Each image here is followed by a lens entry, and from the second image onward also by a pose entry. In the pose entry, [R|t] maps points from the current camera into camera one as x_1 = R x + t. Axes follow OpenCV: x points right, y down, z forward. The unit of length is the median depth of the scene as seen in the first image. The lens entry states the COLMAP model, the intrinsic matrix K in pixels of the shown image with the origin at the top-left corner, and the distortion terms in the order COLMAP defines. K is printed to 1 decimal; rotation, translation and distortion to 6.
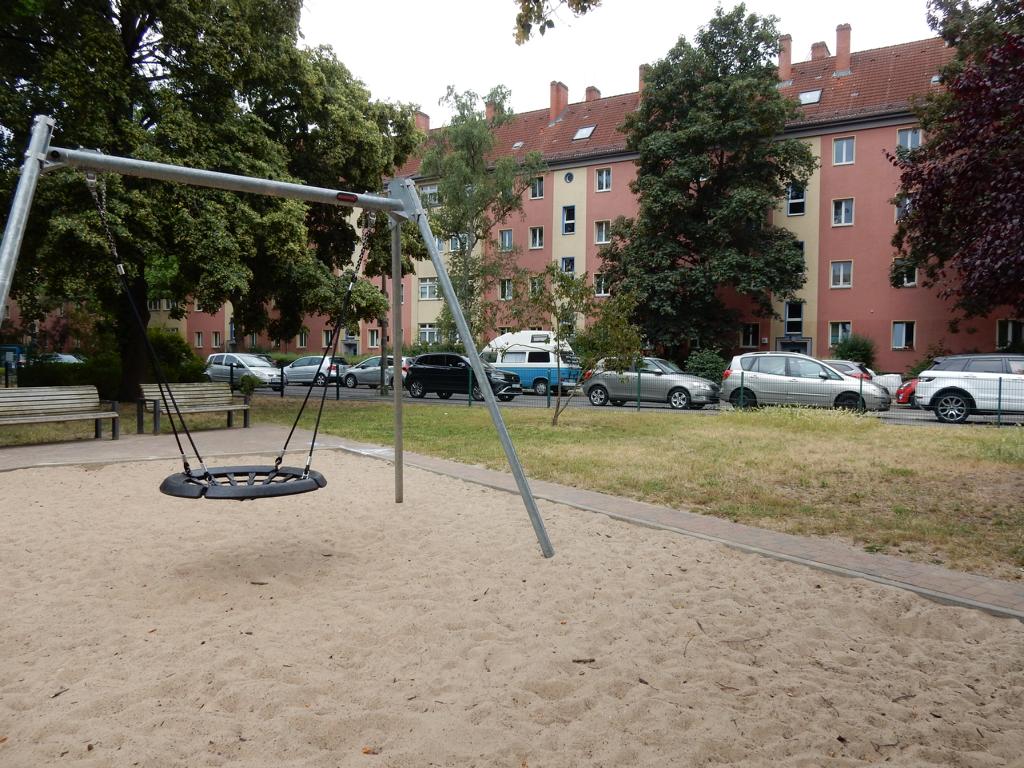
lens RADIAL K [[742.6, 0, 512.1], [0, 742.6, 399.3], [0, 0, 1]] dist [-0.005987, -0.002484]
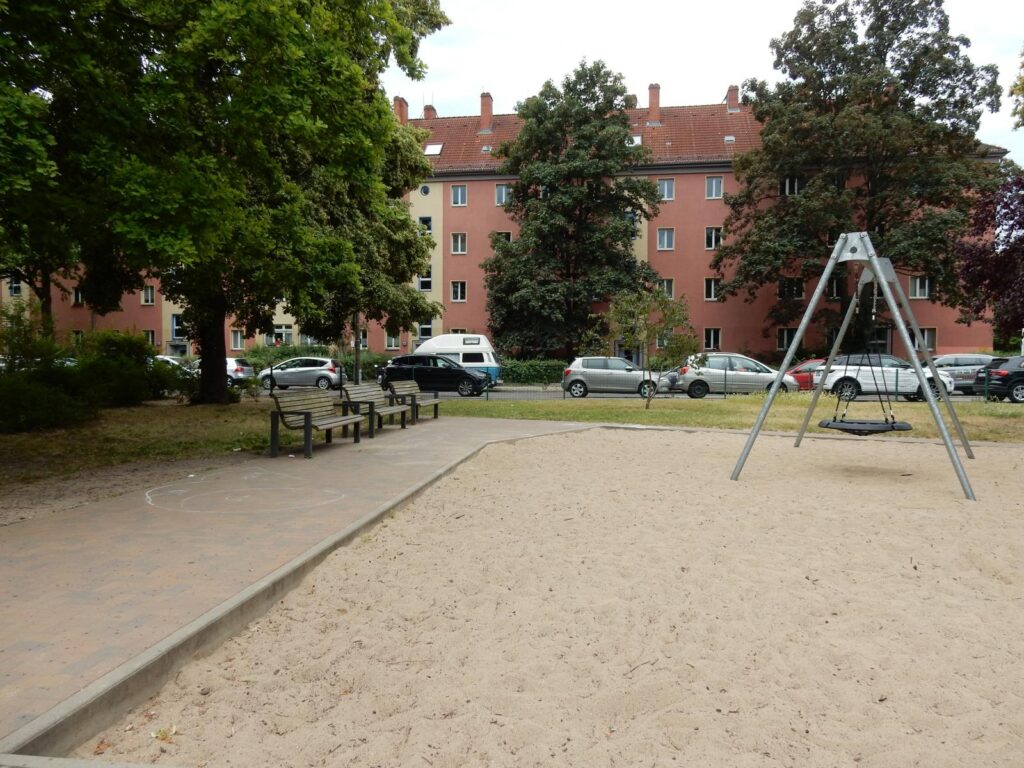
lens RADIAL K [[748.7, 0, 512.0], [0, 748.7, 384.0], [0, 0, 1]] dist [0.027616, -0.000378]
pose [[0.930191, -0.016933, 0.366684, -0.285344], [0.025503, 0.999503, -0.018540, 0.004563], [-0.366188, 0.026597, 0.930161, -0.062785]]
